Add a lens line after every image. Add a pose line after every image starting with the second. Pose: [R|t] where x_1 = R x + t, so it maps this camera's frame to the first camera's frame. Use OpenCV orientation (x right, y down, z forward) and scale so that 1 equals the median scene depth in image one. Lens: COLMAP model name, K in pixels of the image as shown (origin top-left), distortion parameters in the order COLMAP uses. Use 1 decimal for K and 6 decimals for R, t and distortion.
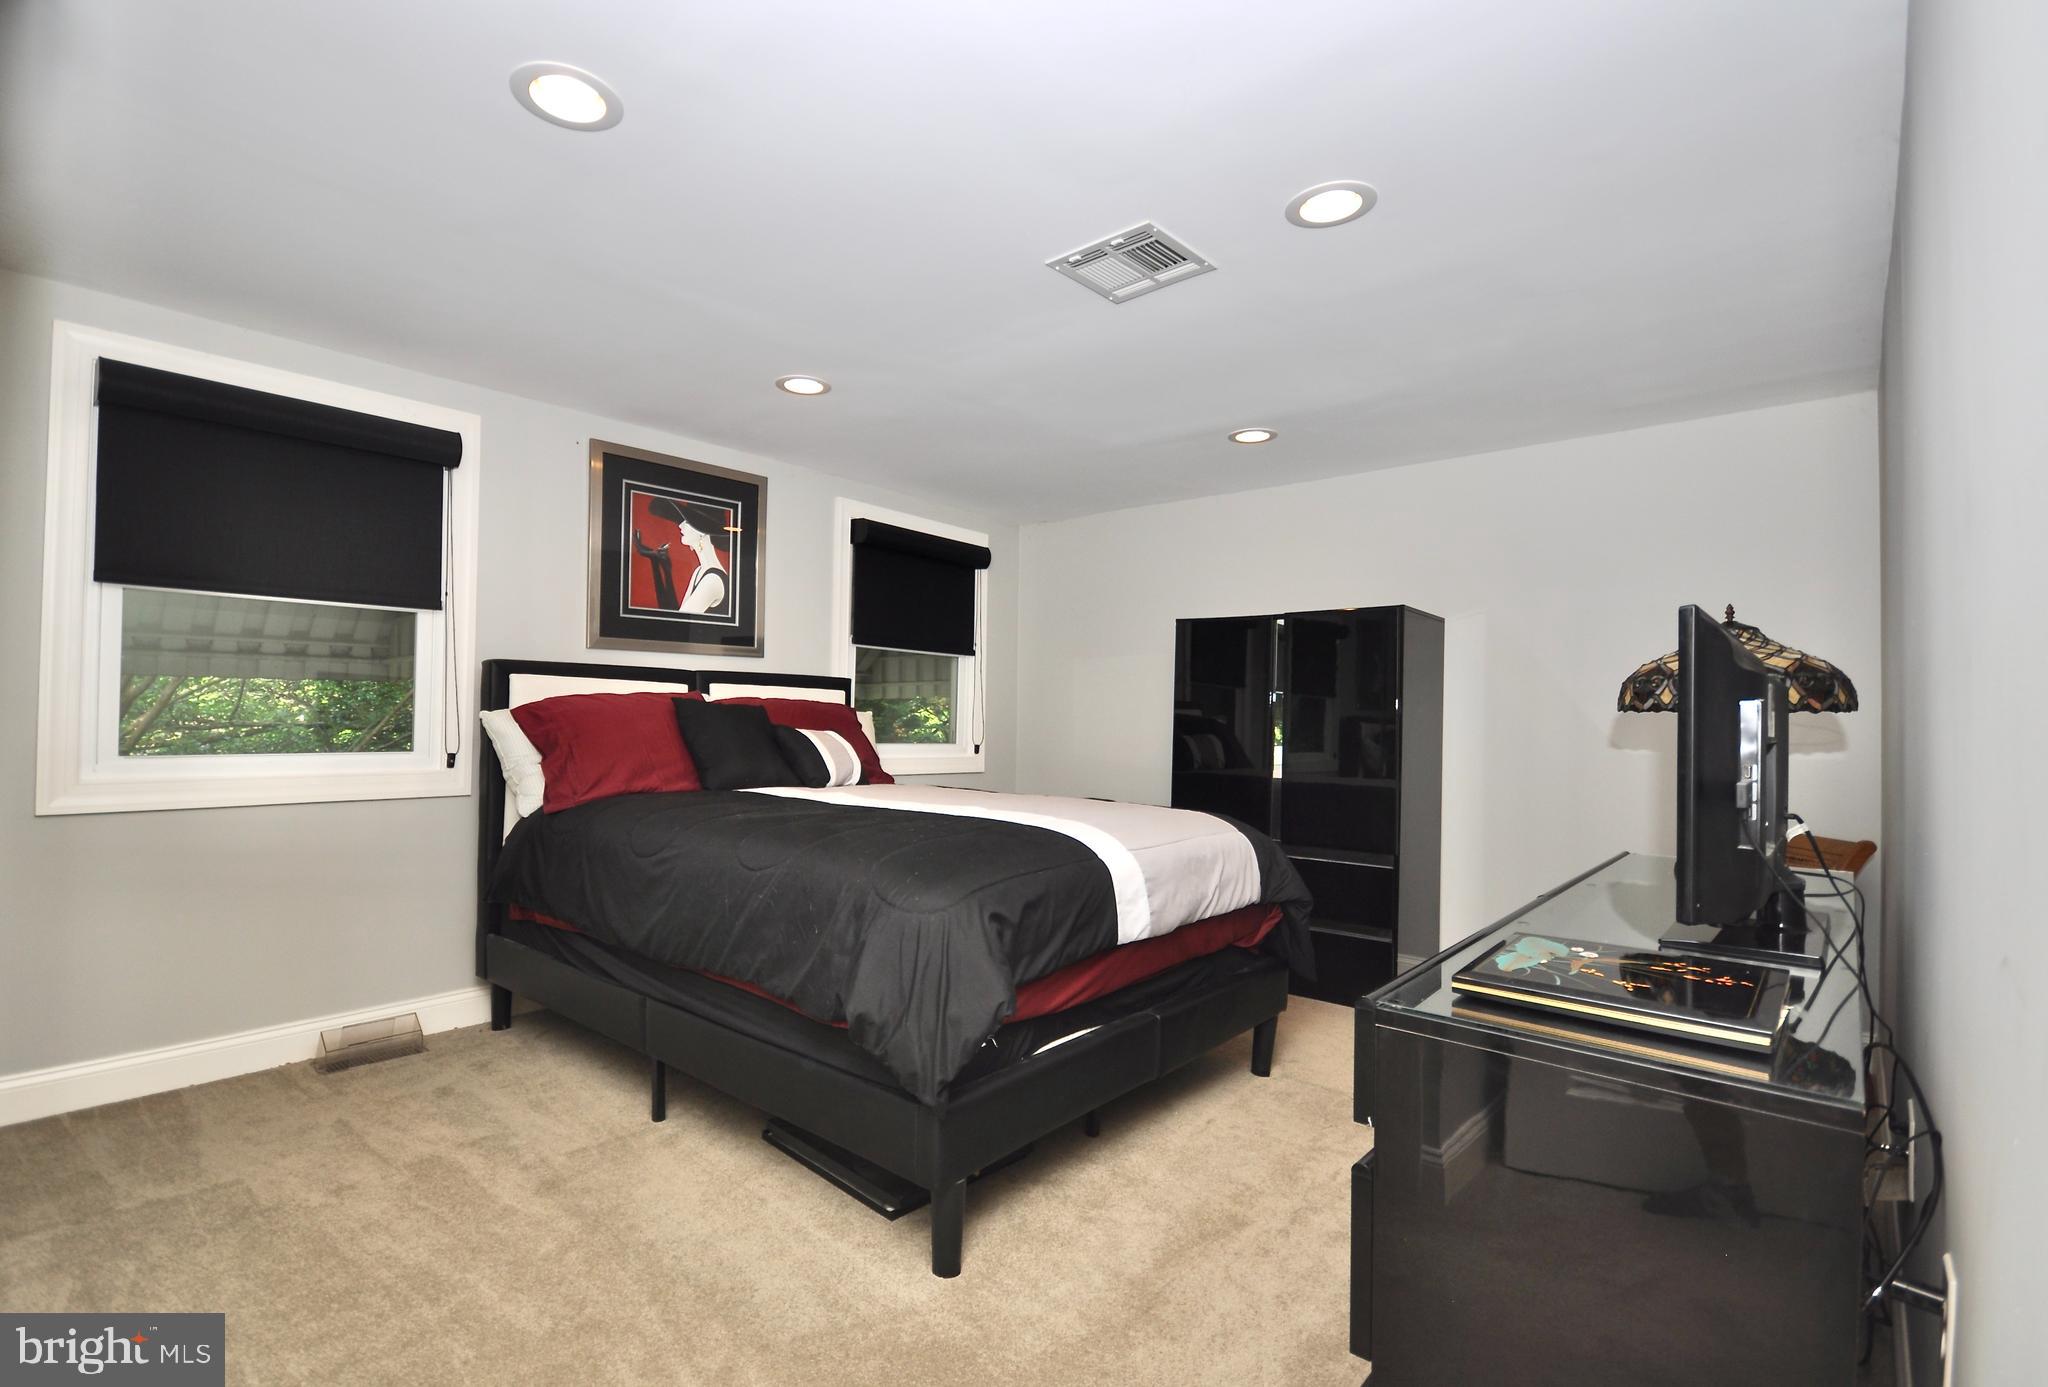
lens RADIAL K [[951.9, 0, 1027.4], [0, 951.9, 693.8], [0, 0, 1]] dist [-0.000313, -0.000070]
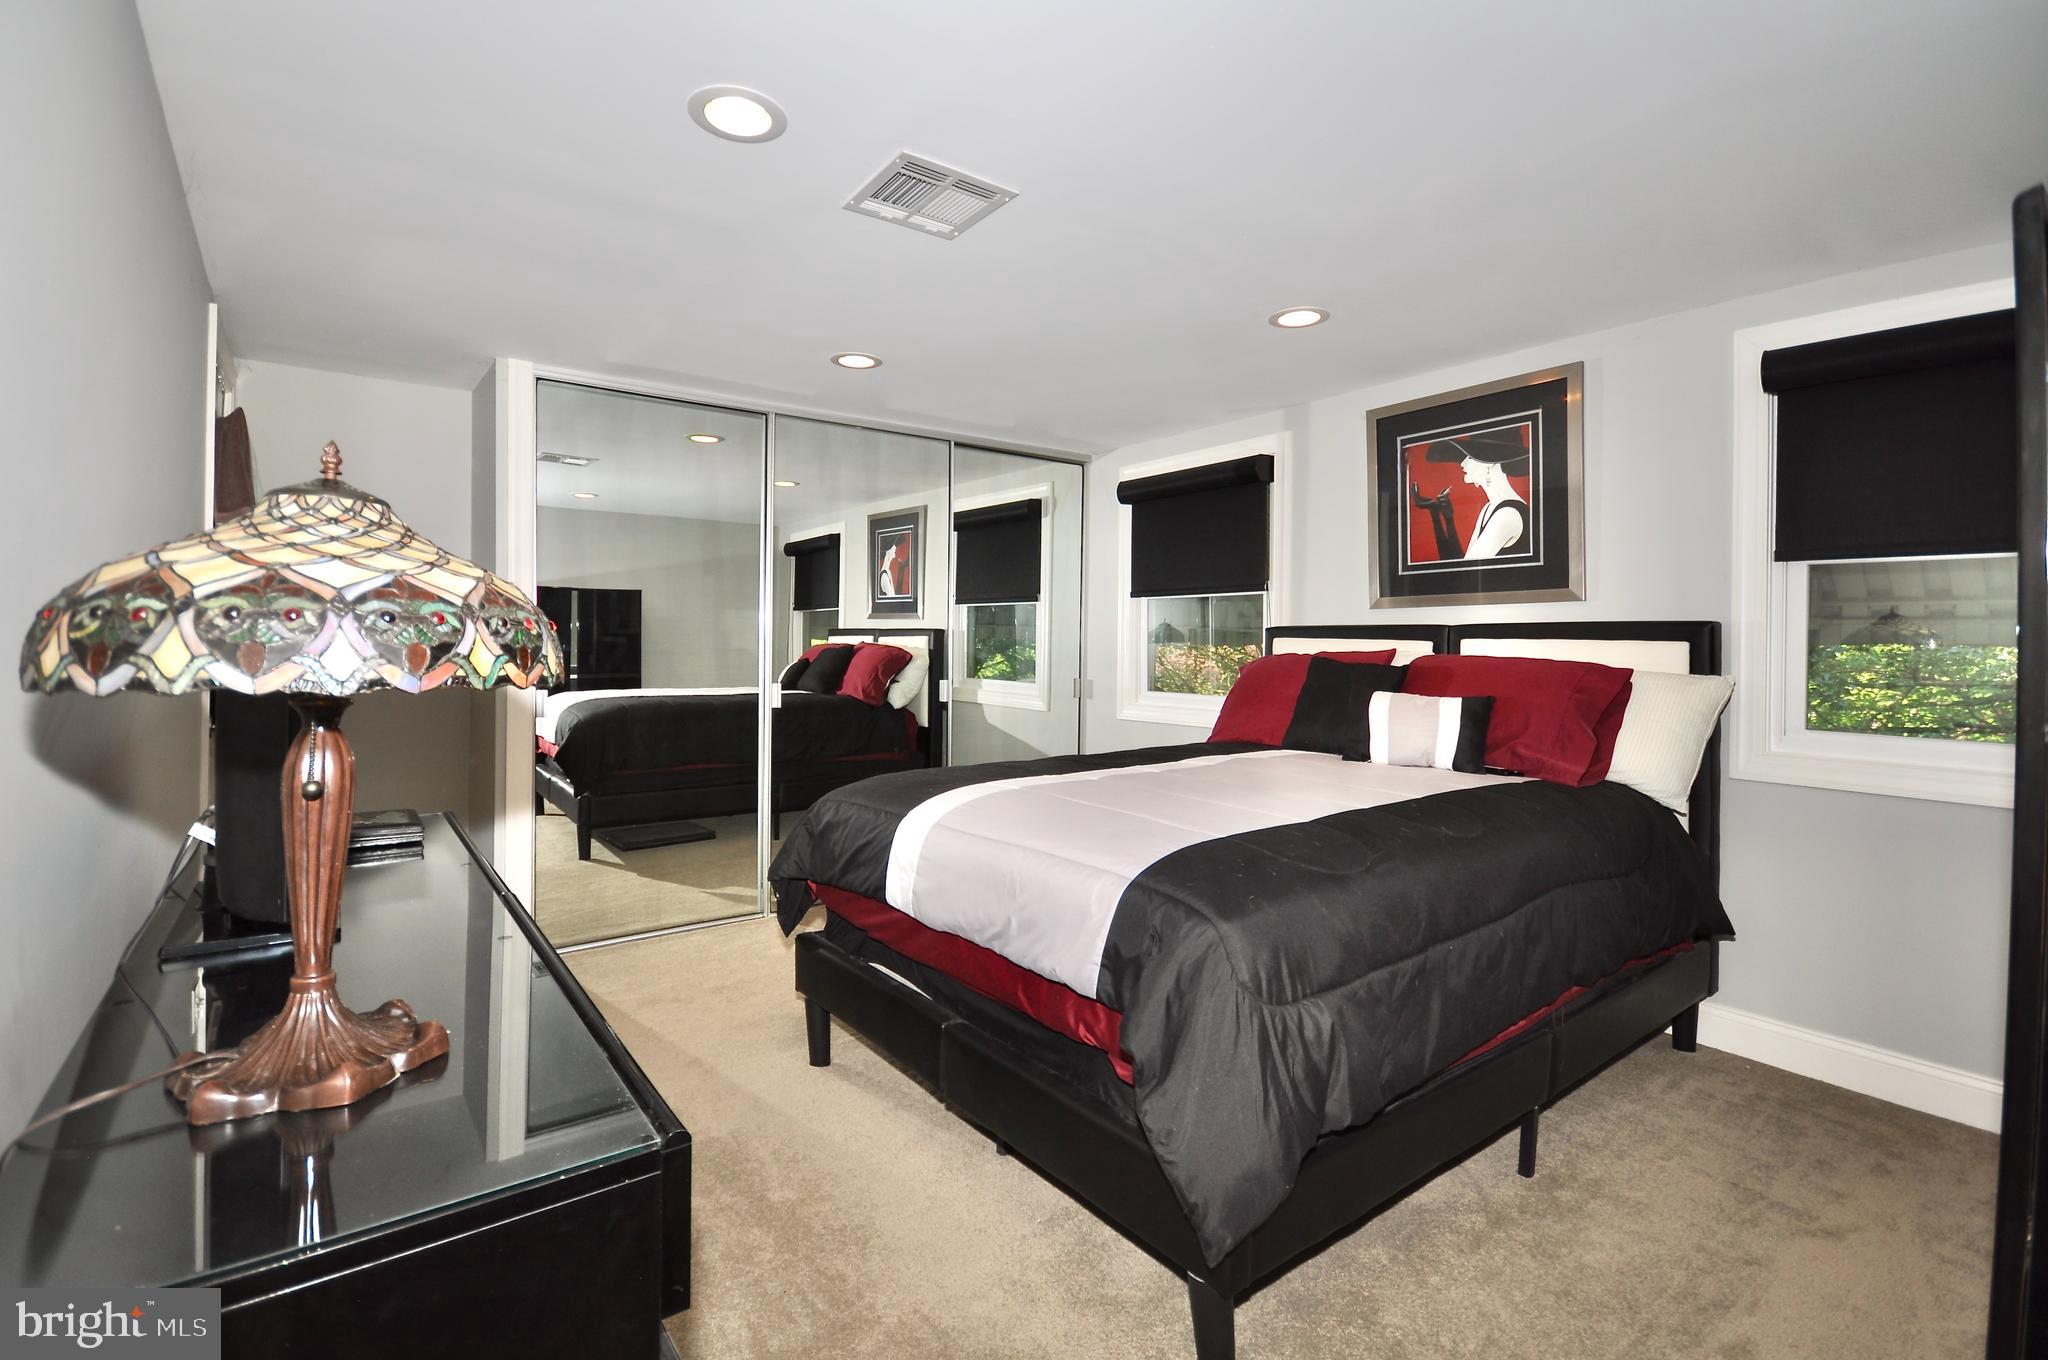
lens RADIAL K [[897.5, 0, 1026.8], [0, 897.5, 660.7], [0, 0, 1]] dist [0.018284, 0.001003]
pose [[-0.210649, -0.006513, -0.977540, 0.551627], [-0.004131, 0.999975, -0.005772, 0.016193], [0.977553, 0.002823, -0.210671, 0.771198]]
